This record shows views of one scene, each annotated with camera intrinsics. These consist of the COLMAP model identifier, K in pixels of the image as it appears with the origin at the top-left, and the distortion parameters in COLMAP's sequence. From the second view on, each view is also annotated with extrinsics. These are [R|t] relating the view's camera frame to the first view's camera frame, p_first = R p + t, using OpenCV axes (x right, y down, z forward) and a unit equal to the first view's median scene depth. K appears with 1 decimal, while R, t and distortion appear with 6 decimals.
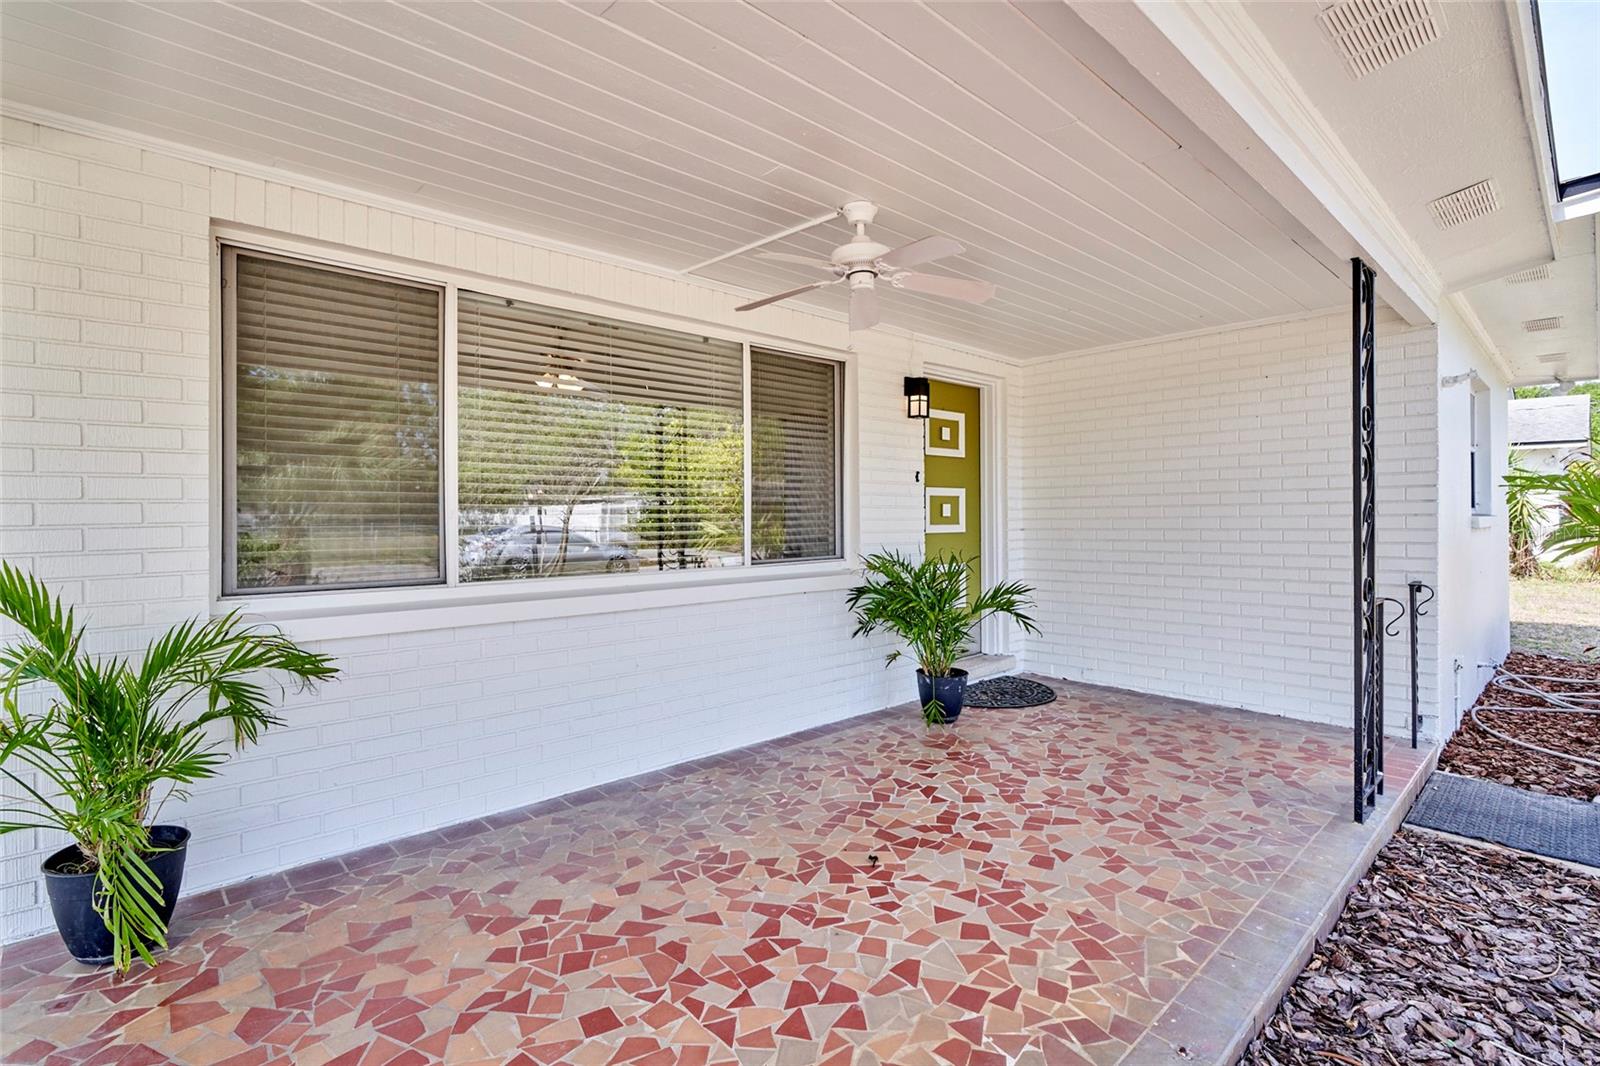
lens RADIAL K [[751.0, 0, 802.8], [0, 751.0, 525.8], [0, 0, 1]] dist [-0.004815, -0.001159]
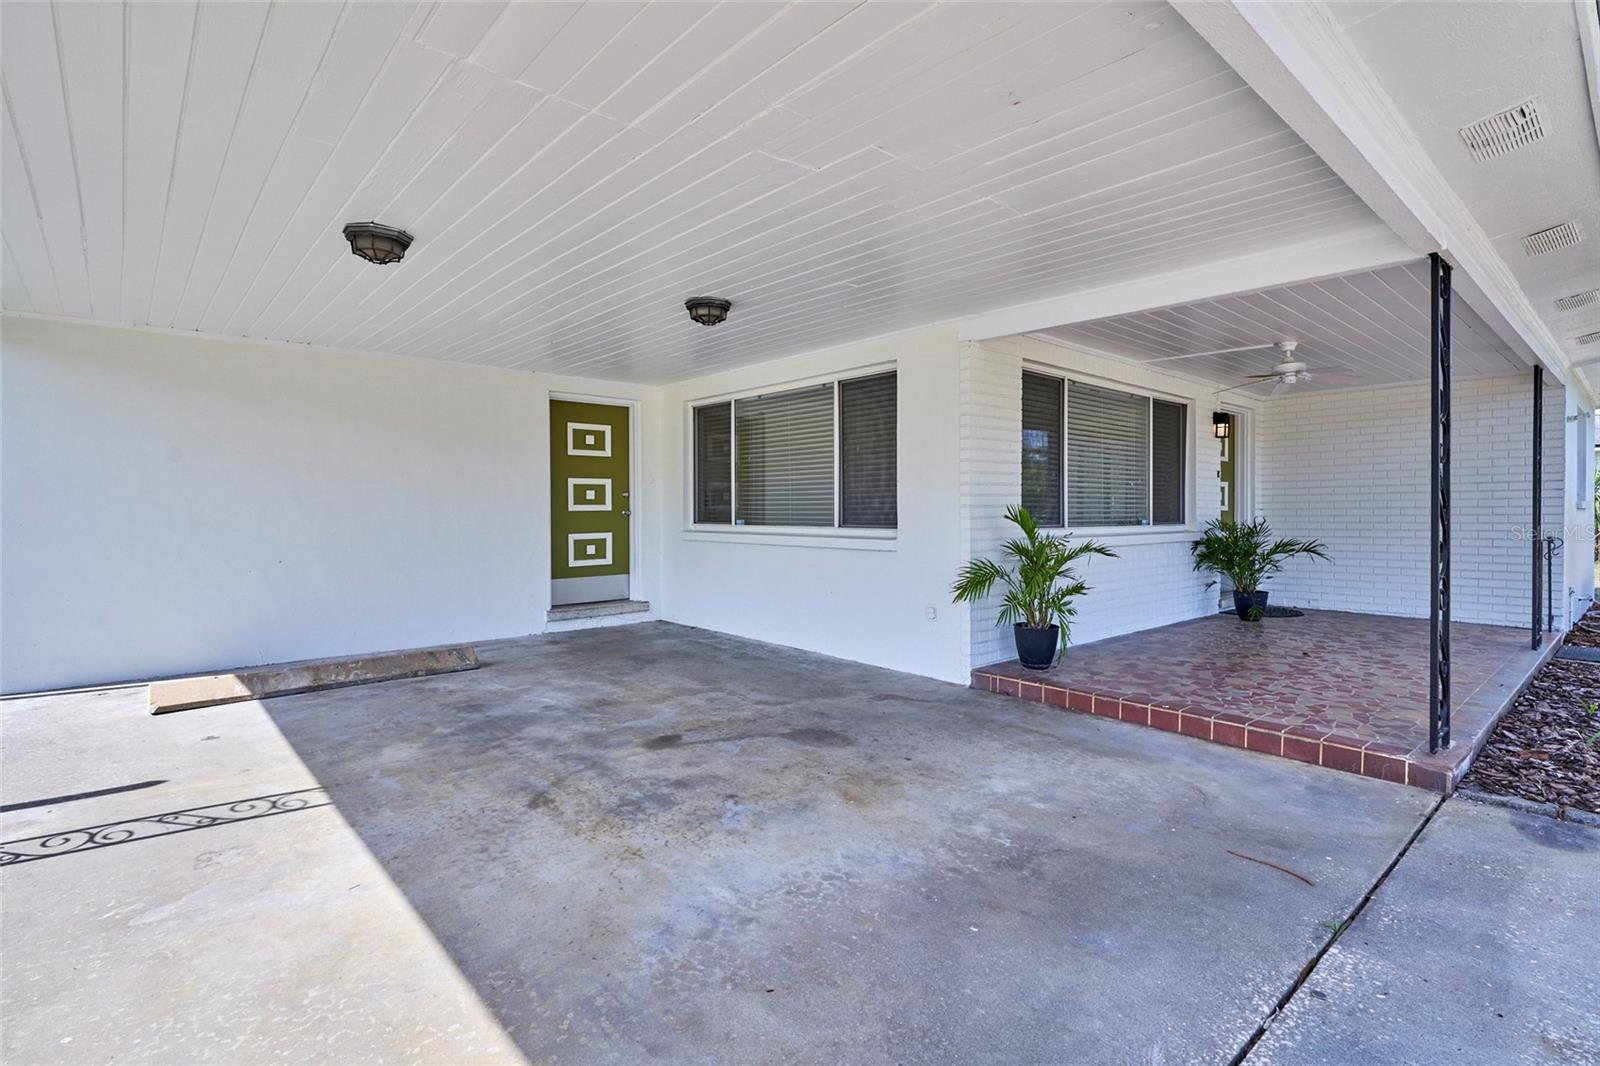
lens RADIAL K [[746.6, 0, 806.1], [0, 746.6, 527.6], [0, 0, 1]] dist [0.000002, 0.001533]
pose [[0.999436, 0.005623, -0.033096, -0.734207], [-0.005366, 0.999955, 0.007841, 0.044443], [0.033139, -0.007659, 0.999421, -0.680232]]
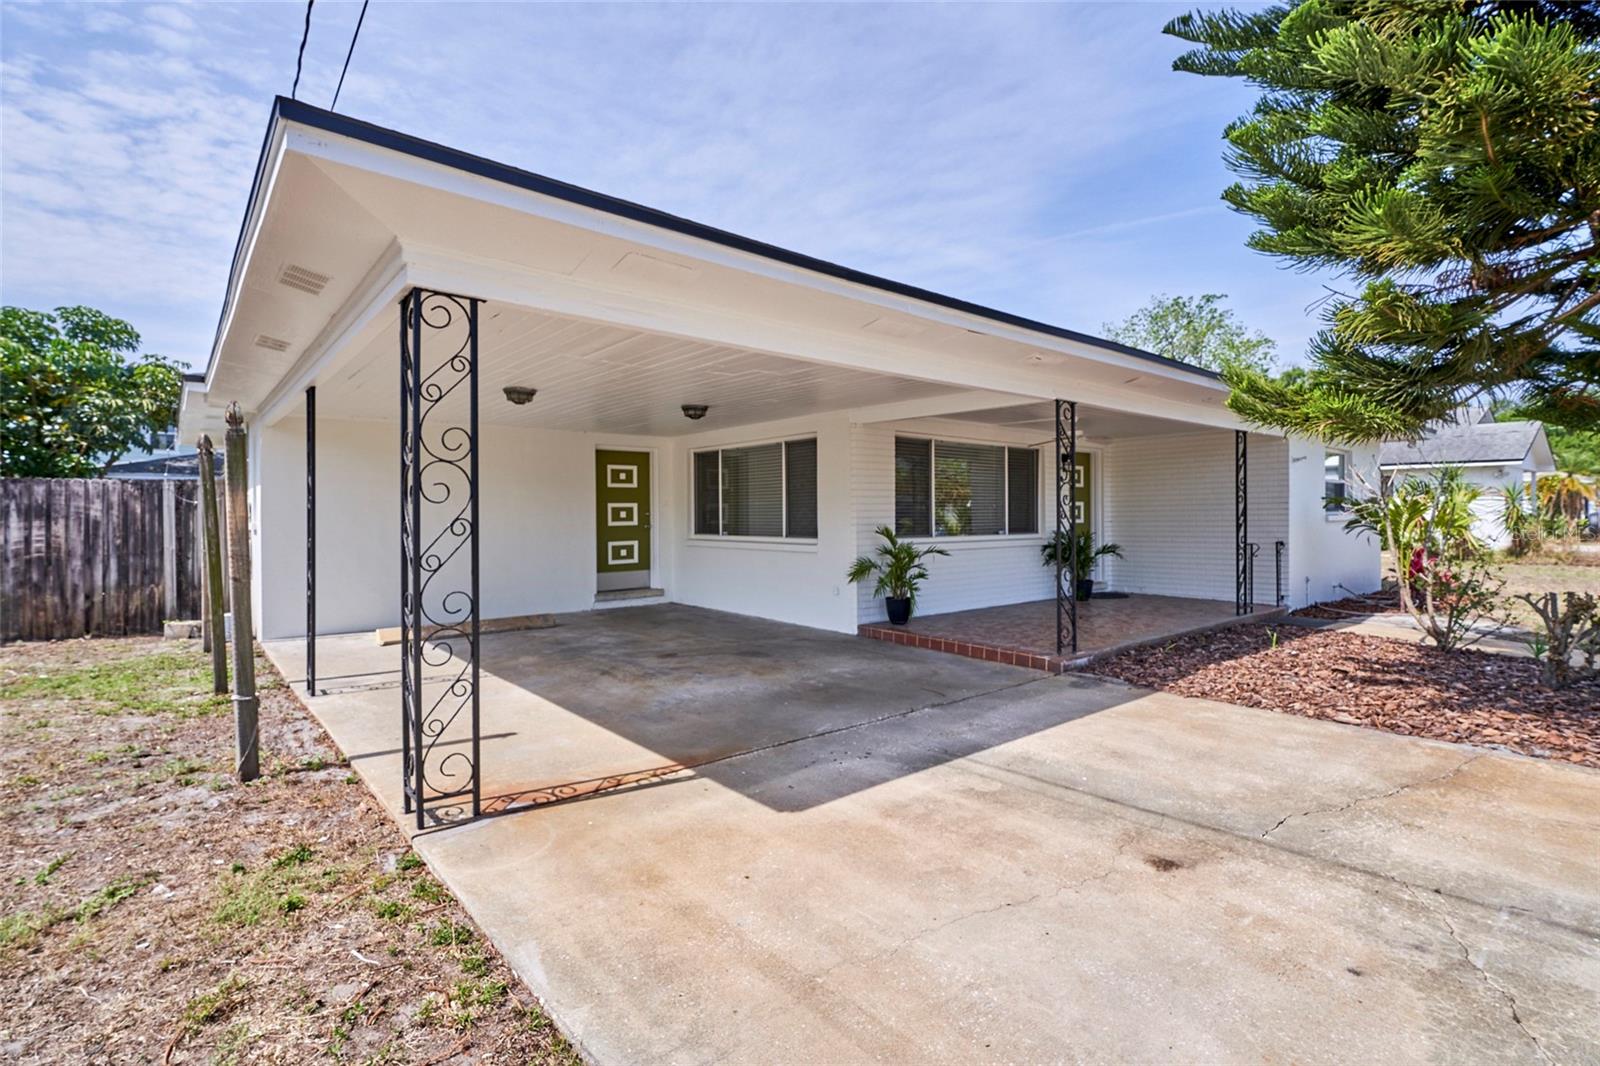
lens RADIAL K [[746.6, 0, 809.0], [0, 746.6, 527.7], [0, 0, 1]] dist [0.000002, 0.001533]
pose [[0.998284, 0.001377, -0.058548, -0.532116], [-0.001235, 0.999996, 0.002463, 0.022338], [0.058551, -0.002386, 0.998282, -1.395950]]
